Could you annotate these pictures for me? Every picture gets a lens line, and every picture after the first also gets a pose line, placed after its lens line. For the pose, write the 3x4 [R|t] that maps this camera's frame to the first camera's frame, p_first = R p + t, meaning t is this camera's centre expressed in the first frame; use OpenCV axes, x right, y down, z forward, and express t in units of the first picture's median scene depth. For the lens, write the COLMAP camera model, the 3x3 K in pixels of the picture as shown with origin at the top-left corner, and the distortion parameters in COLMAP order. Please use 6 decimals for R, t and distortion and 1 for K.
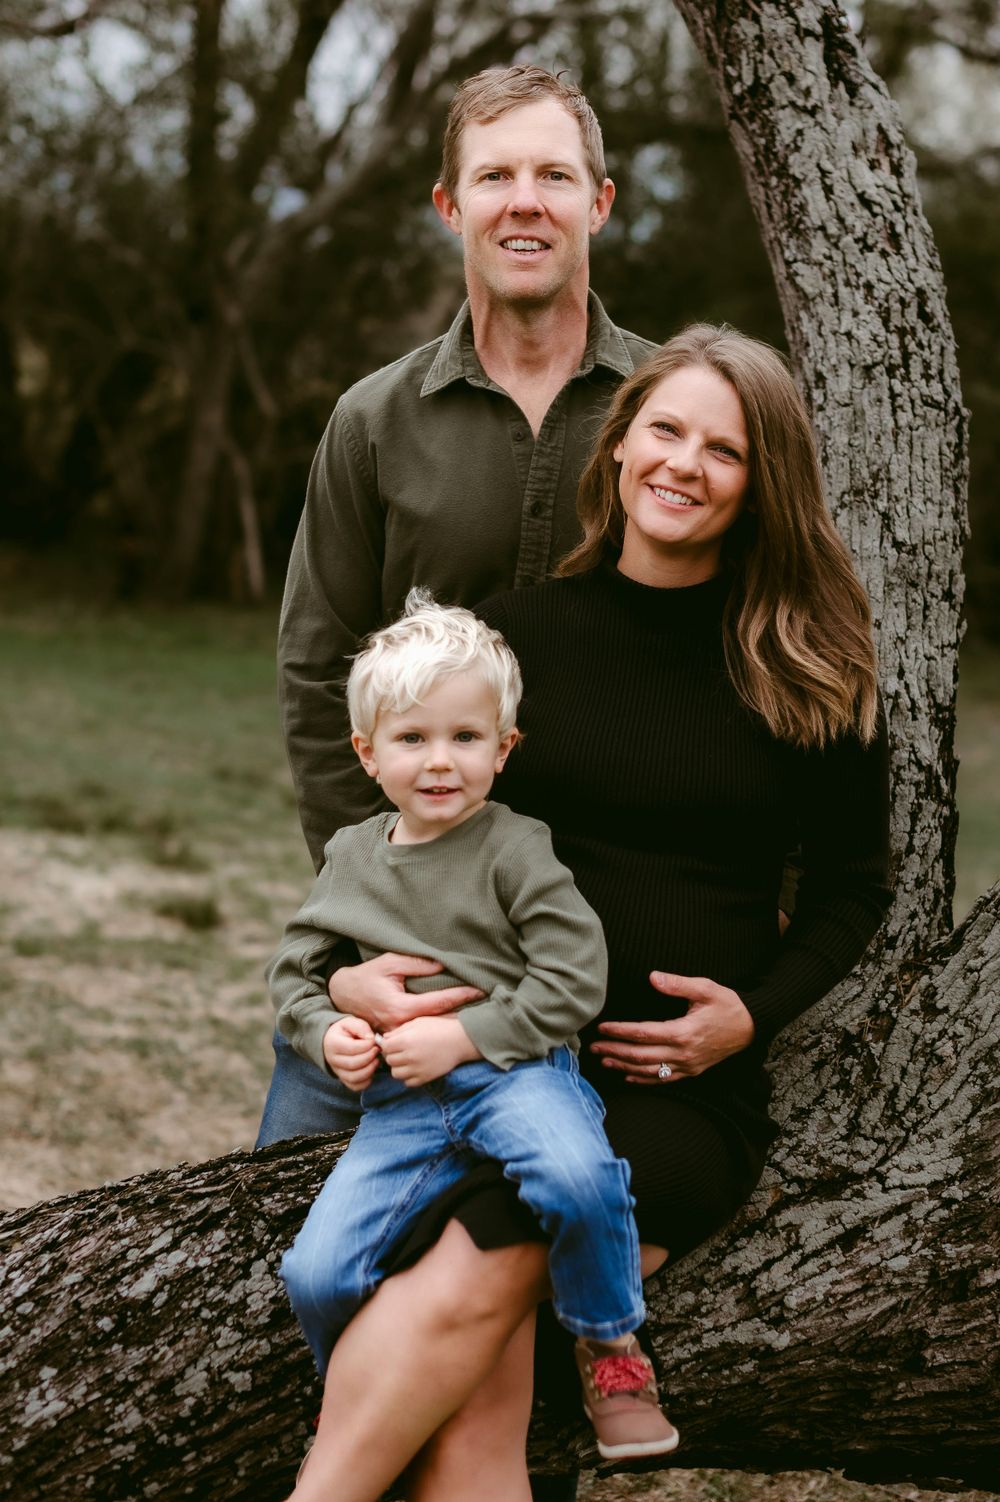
lens RADIAL K [[2653.9, 0, 501.5], [0, 2653.9, 746.5], [0, 0, 1]] dist [0.005408, 0.000000]
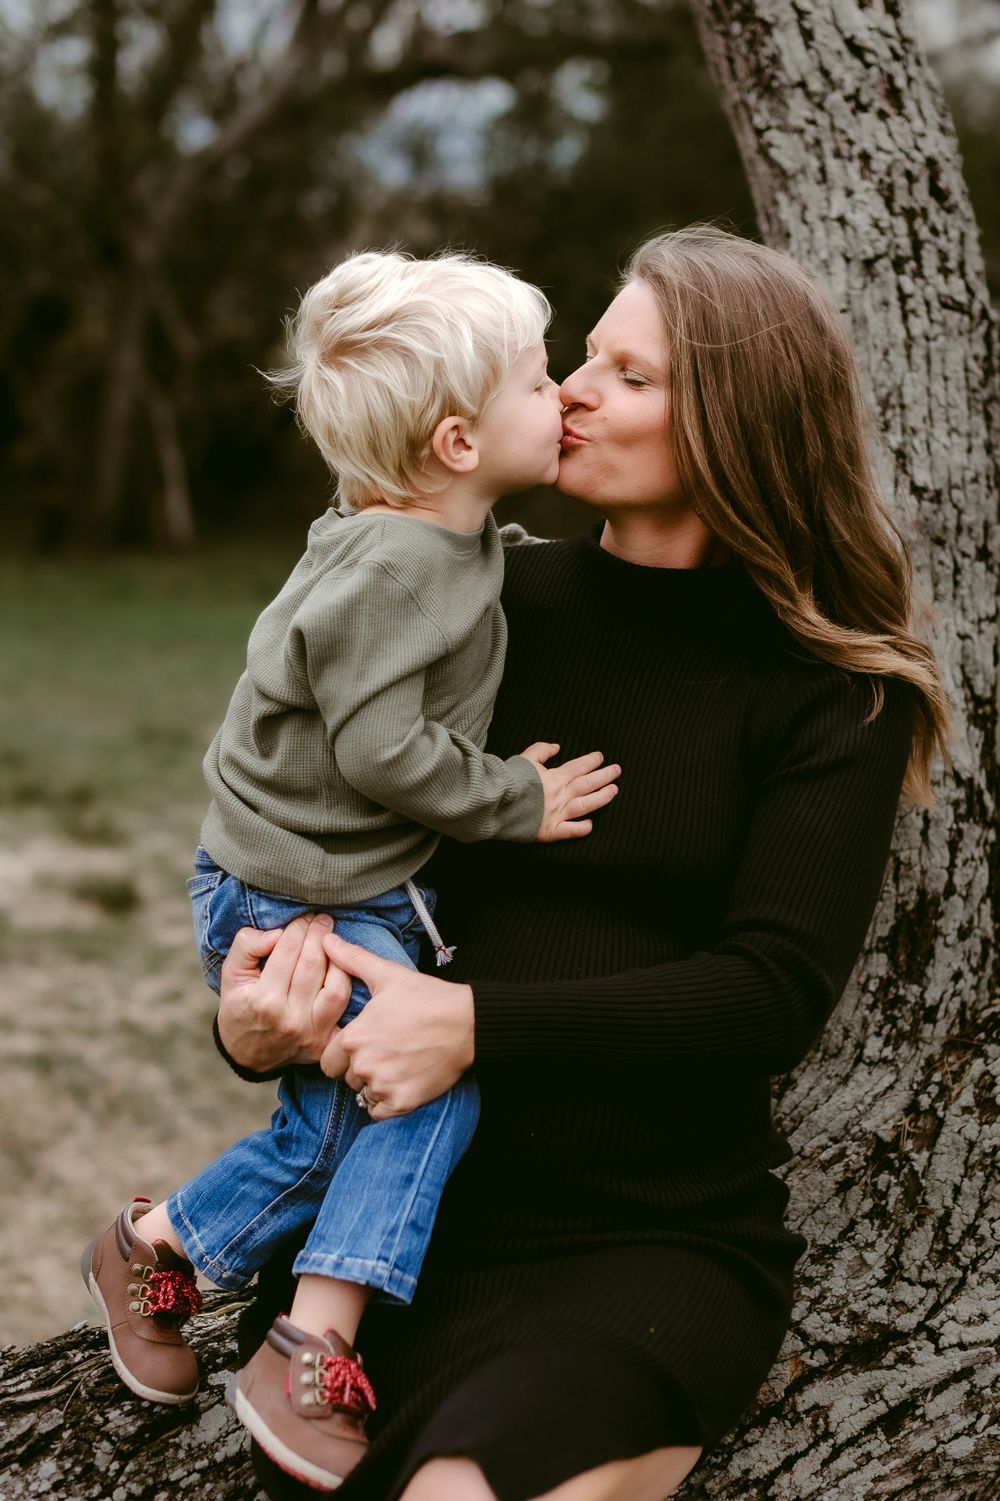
lens RADIAL K [[2652.1, 0, 492.8], [0, 2652.1, 757.3], [0, 0, 1]] dist [0.005408, 0.000000]
pose [[0.999145, -0.037396, 0.017602, 0.009740], [0.036864, 0.998881, 0.029625, -0.025758], [-0.018691, -0.028950, 0.999406, 0.228148]]
